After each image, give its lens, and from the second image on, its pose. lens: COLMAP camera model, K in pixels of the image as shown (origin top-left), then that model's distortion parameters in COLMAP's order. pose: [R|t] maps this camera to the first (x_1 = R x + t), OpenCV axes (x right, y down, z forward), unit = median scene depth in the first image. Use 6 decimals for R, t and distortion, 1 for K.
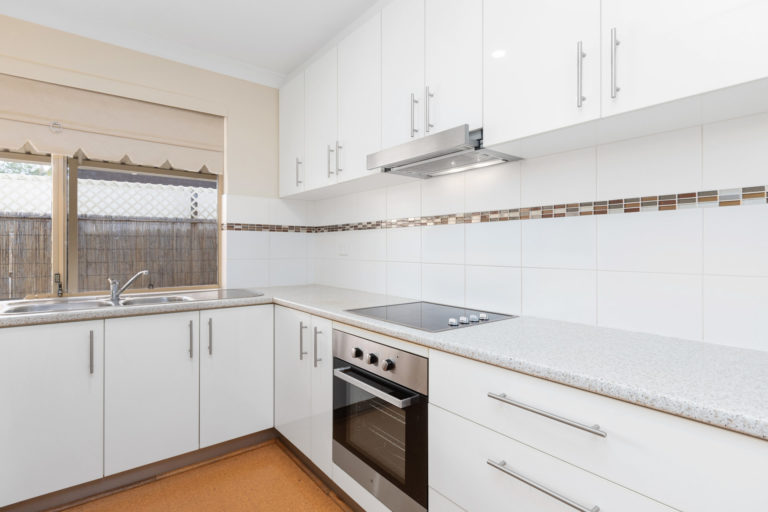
lens RADIAL K [[386.6, 0, 382.5], [0, 386.6, 248.9], [0, 0, 1]] dist [-0.000630, -0.000720]
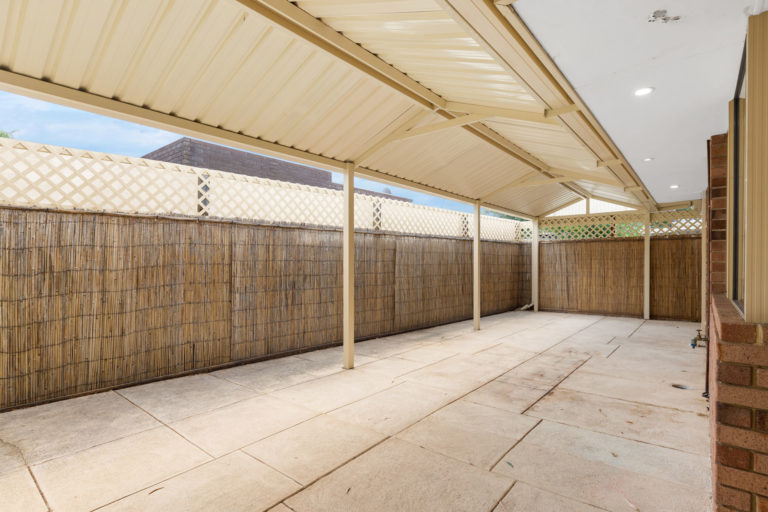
lens RADIAL K [[383.7, 0, 383.4], [0, 383.7, 257.9], [0, 0, 1]] dist [0.000992, 0.000167]
pose [[0.975384, 0.035371, 0.217656, -0.827113], [-0.041801, 0.998813, 0.025004, -0.039266], [-0.216513, -0.033487, 0.975705, 0.066609]]
